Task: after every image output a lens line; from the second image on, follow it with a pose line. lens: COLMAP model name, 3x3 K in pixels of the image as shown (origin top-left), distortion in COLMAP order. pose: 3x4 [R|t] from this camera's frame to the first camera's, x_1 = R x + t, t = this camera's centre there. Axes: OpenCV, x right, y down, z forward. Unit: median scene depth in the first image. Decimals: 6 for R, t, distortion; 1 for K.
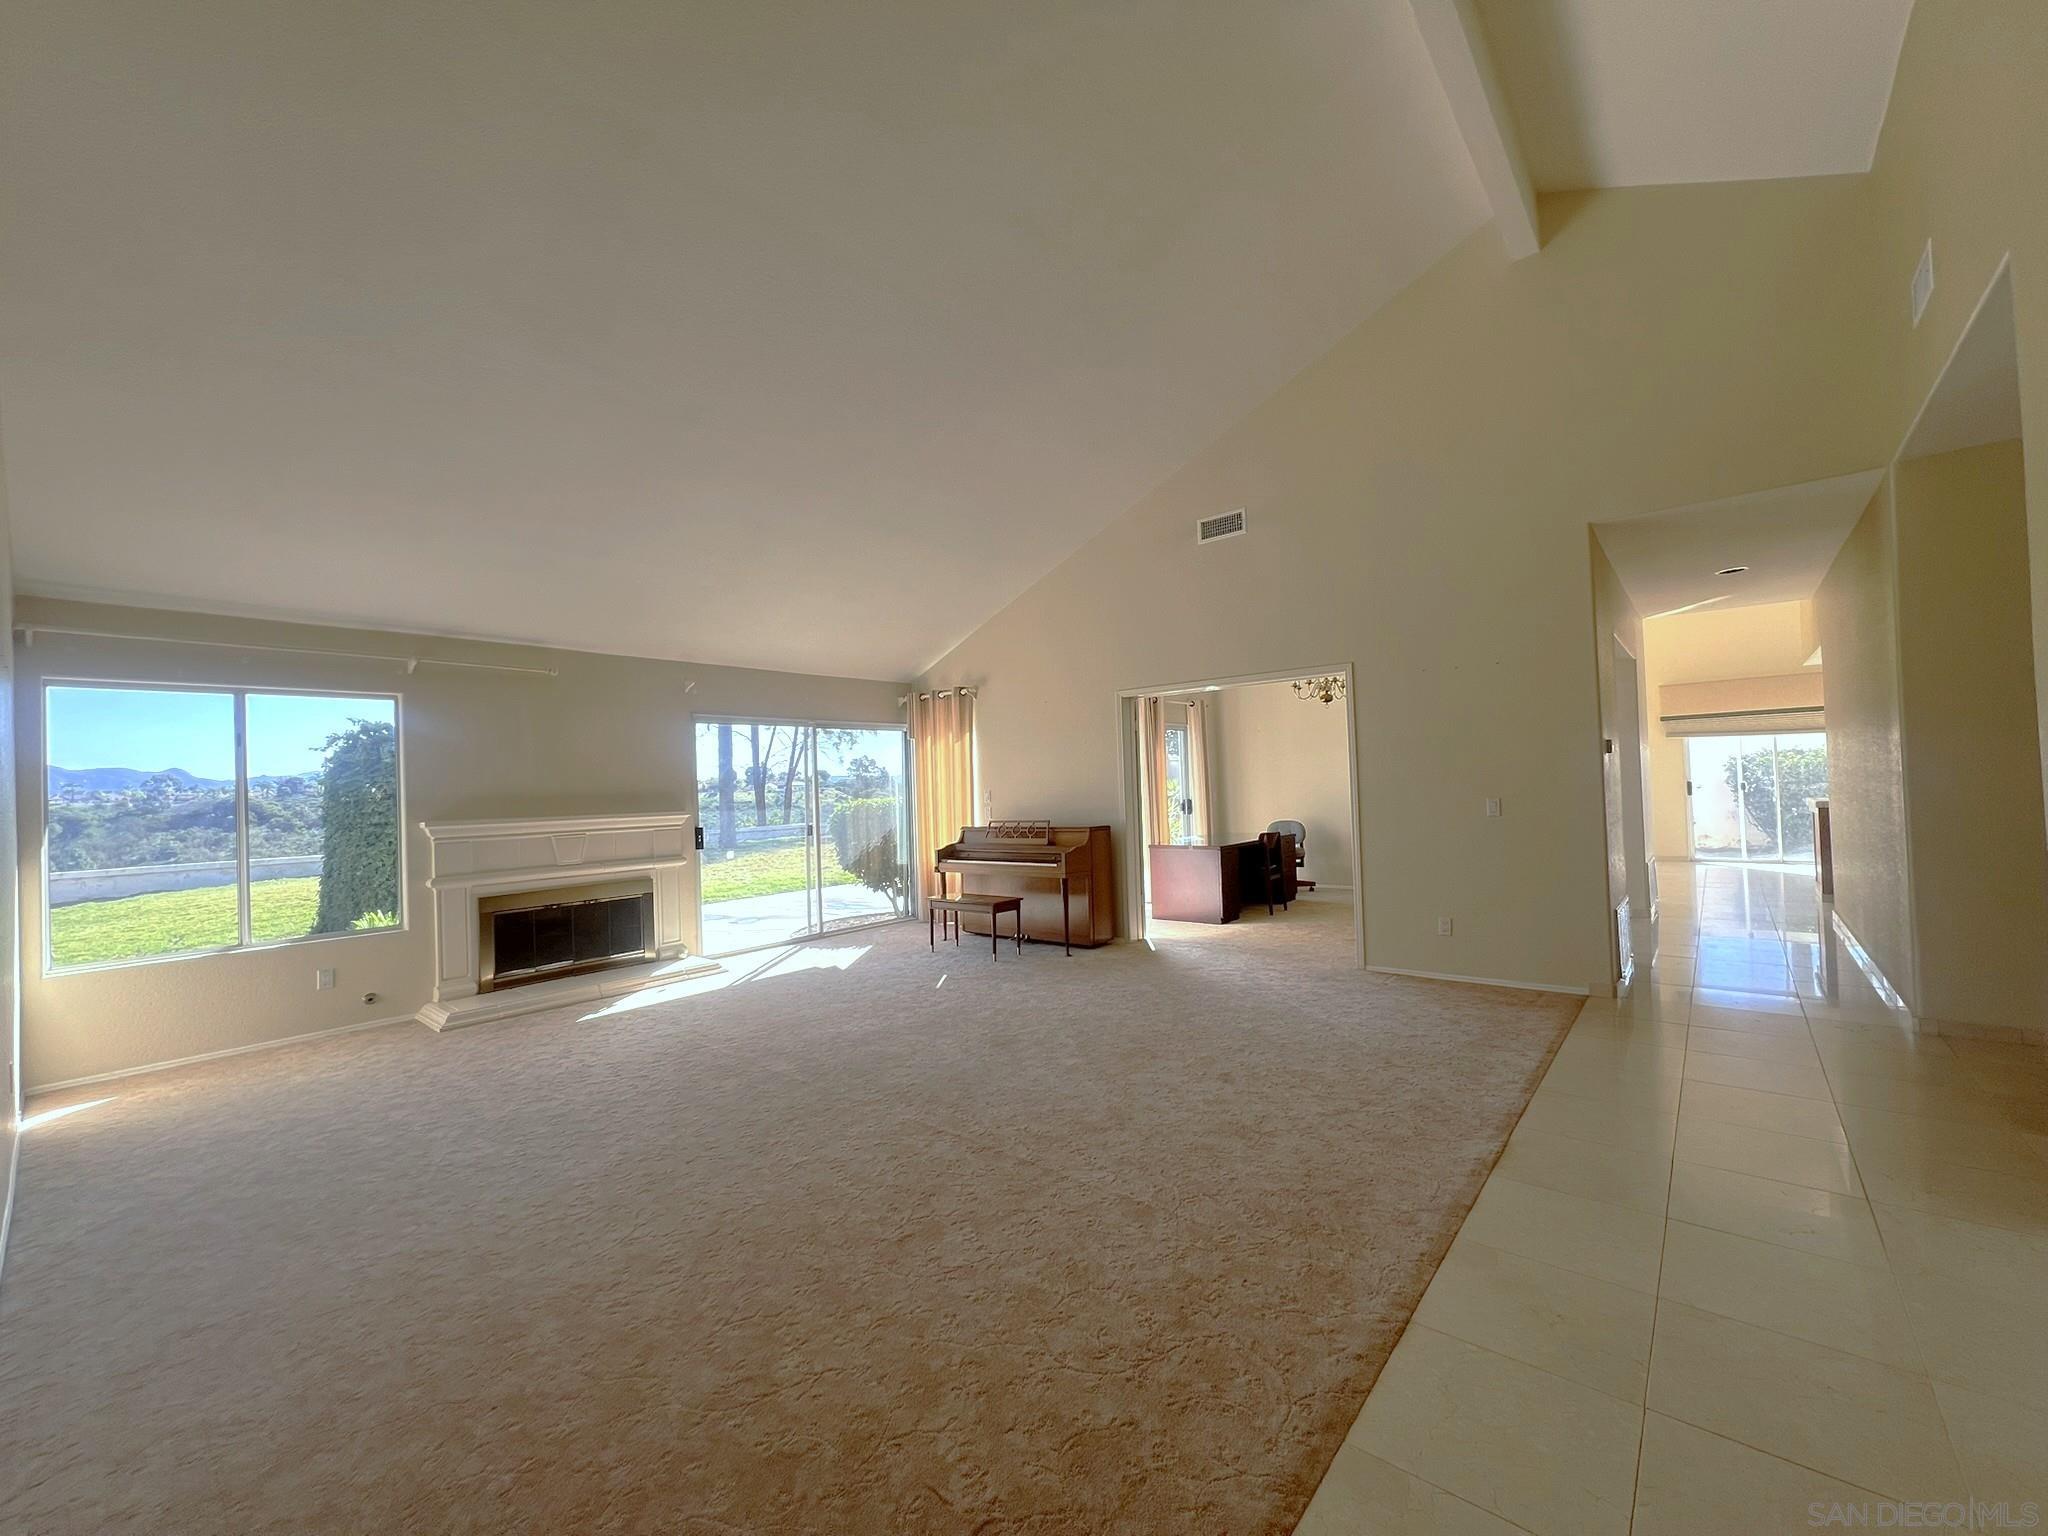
lens RADIAL K [[817.8, 0, 1024.0], [0, 817.8, 768.0], [0, 0, 1]] dist [-0.000252, -0.000049]
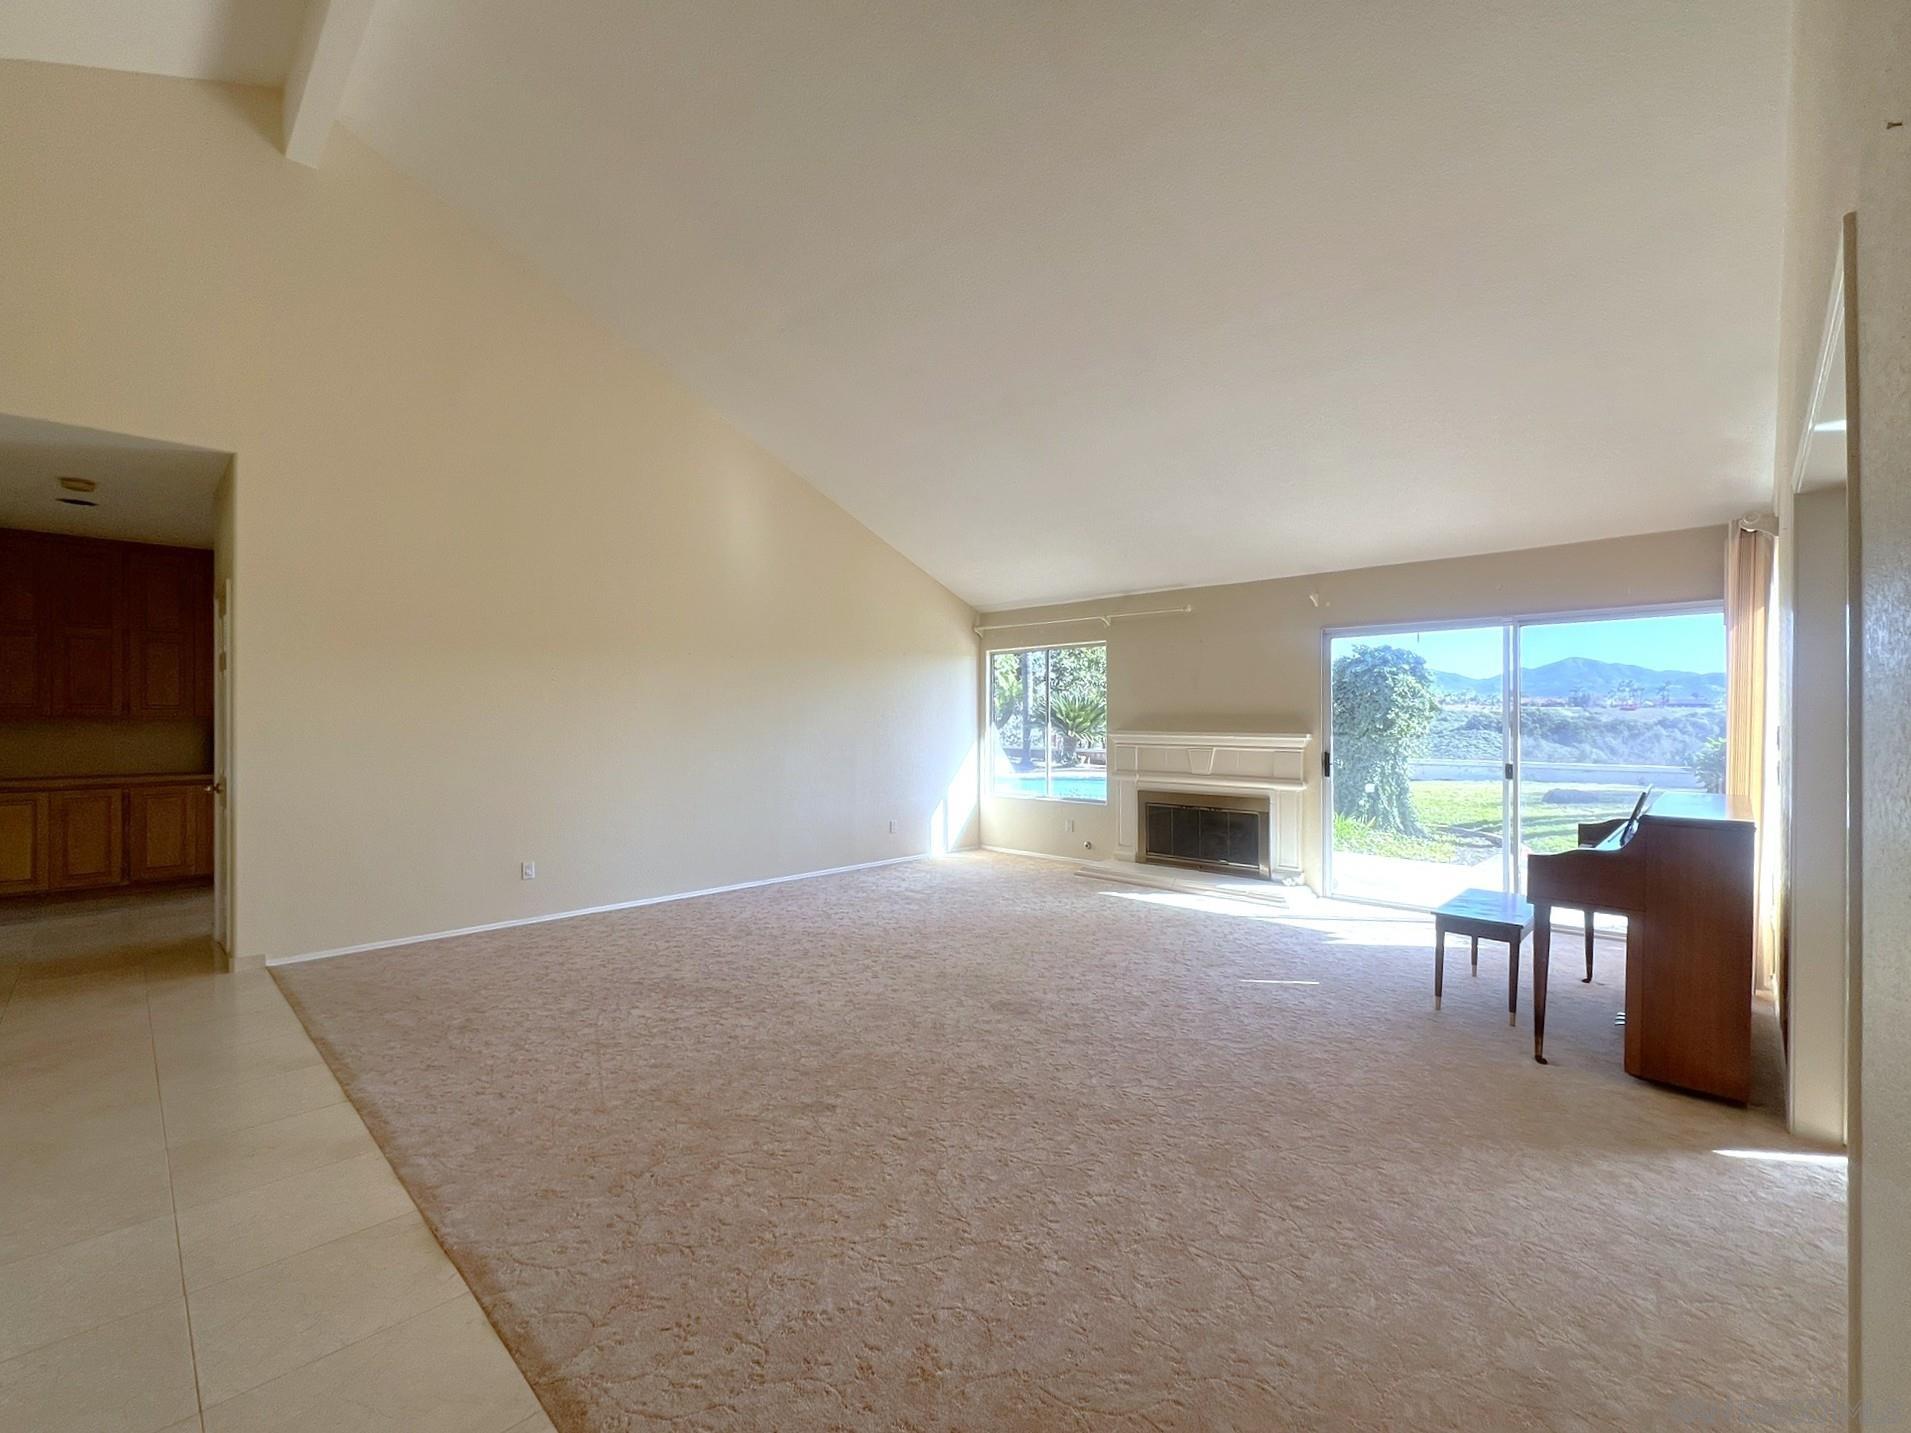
lens RADIAL K [[811.7, 0, 955.5], [0, 811.7, 716.5], [0, 0, 1]] dist [-0.001788, -0.000159]
pose [[-0.064634, 0.026653, -0.997553, 0.564679], [0.022464, 0.999429, 0.025247, 0.000298], [0.997656, -0.020777, -0.065196, 0.683707]]
